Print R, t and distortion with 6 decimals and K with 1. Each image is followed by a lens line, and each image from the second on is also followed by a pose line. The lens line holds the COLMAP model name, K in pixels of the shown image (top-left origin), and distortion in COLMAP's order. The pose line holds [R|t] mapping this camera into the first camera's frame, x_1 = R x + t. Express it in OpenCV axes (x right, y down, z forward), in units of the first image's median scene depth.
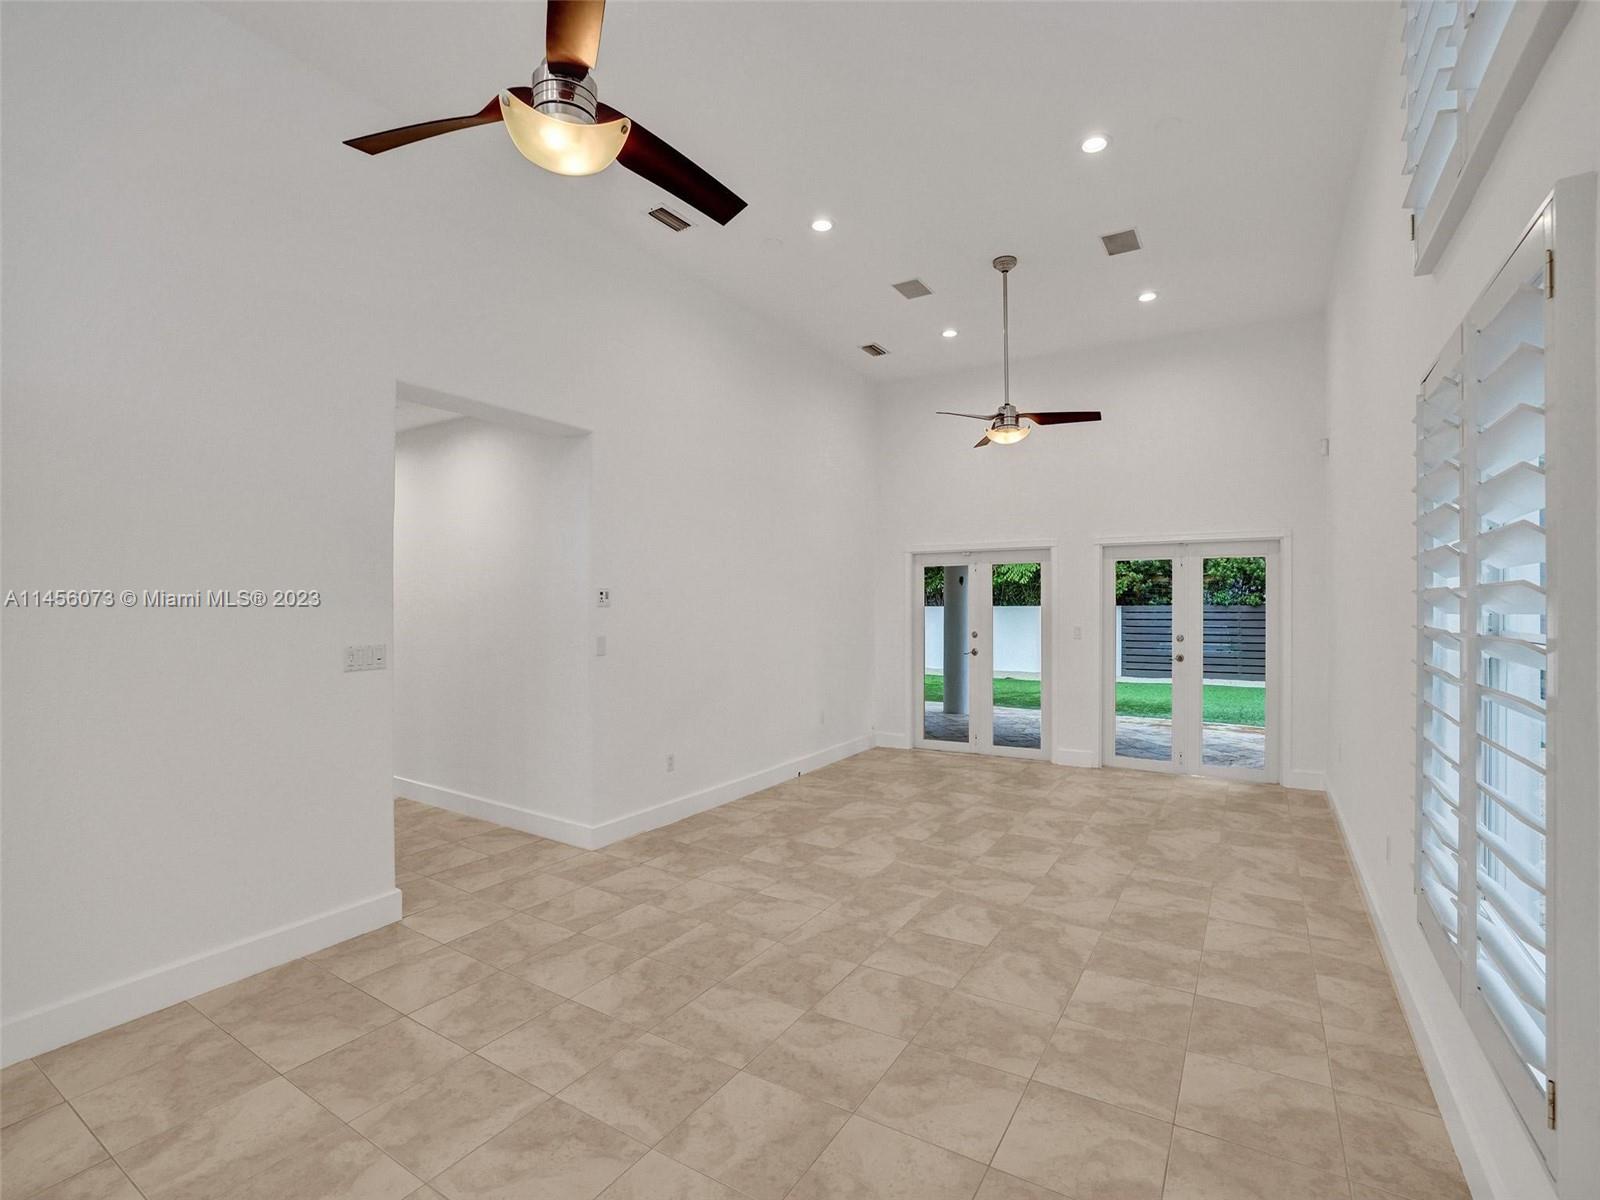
lens RADIAL K [[742.6, 0, 812.8], [0, 742.6, 601.1], [0, 0, 1]] dist [-0.069330, 0.023151]
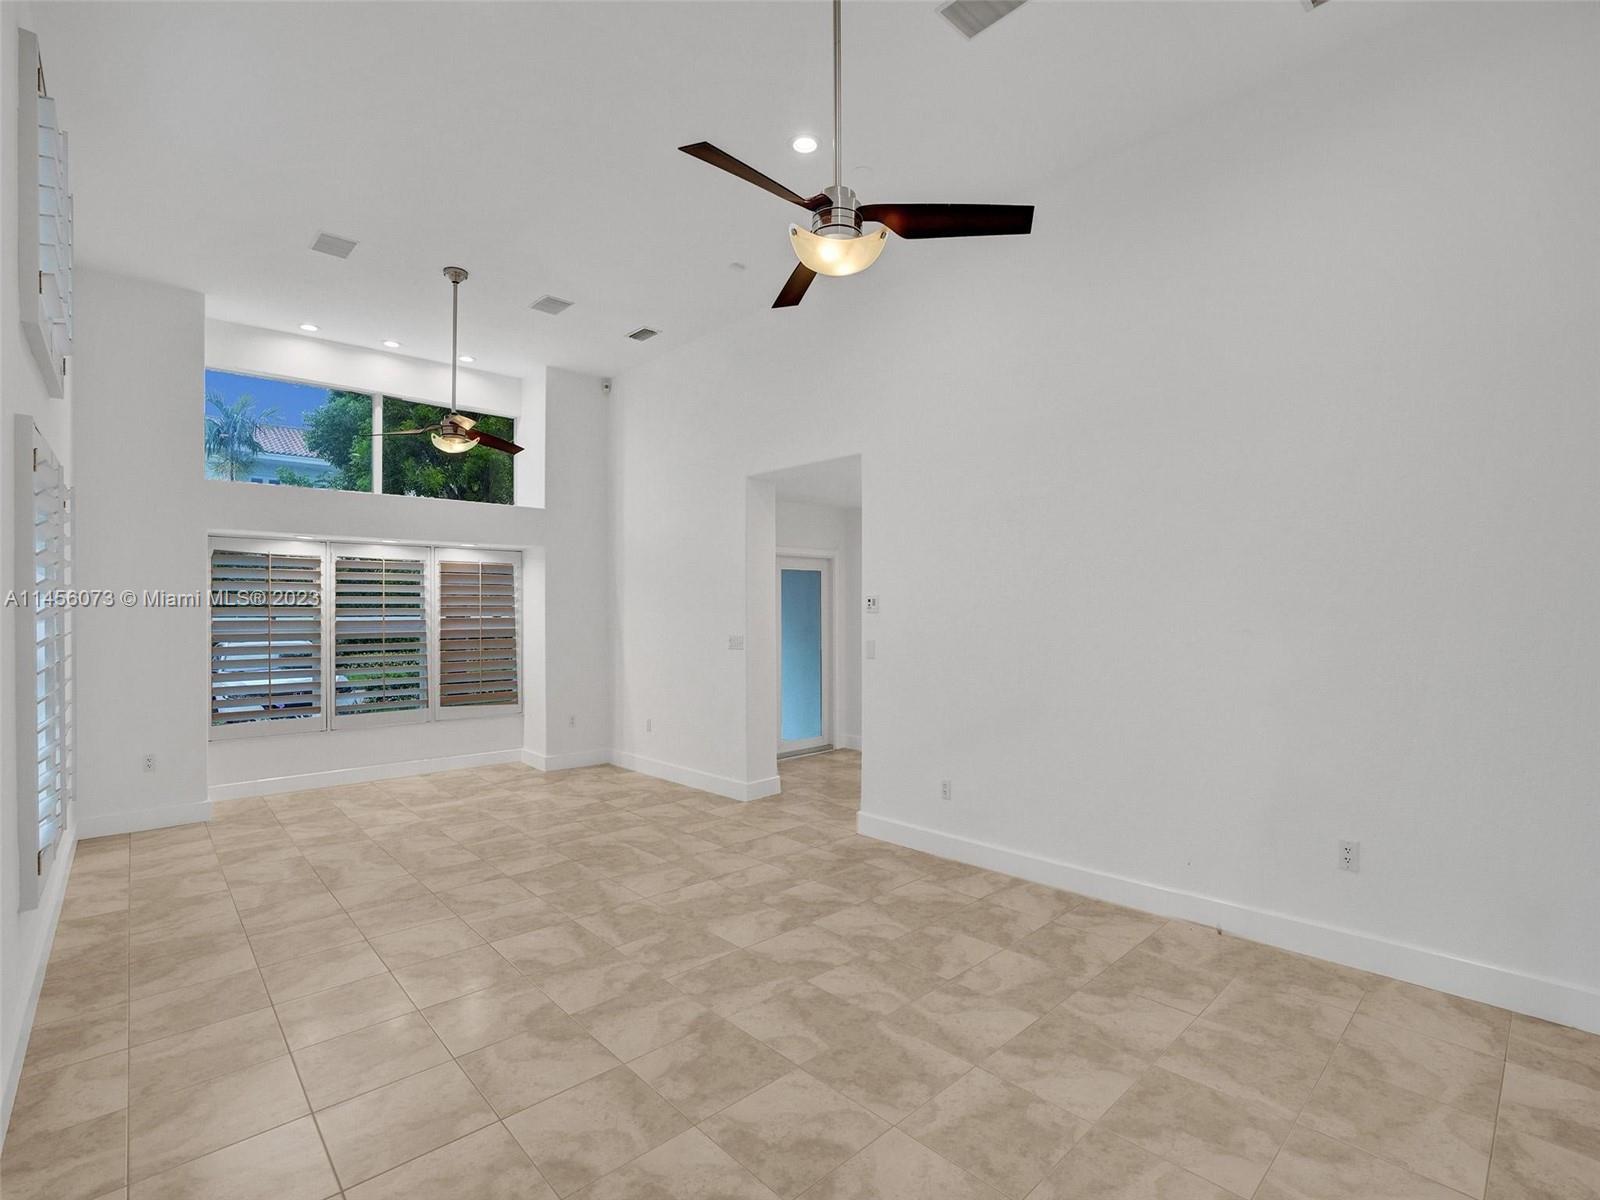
lens RADIAL K [[742.6, 0, 812.8], [0, 742.6, 601.1], [0, 0, 1]] dist [-0.069330, 0.023151]
pose [[-0.260854, -0.008096, -0.965344, 0.861346], [0.015608, 0.999799, -0.012603, 0.001505], [0.965252, -0.018355, -0.260676, 1.323139]]
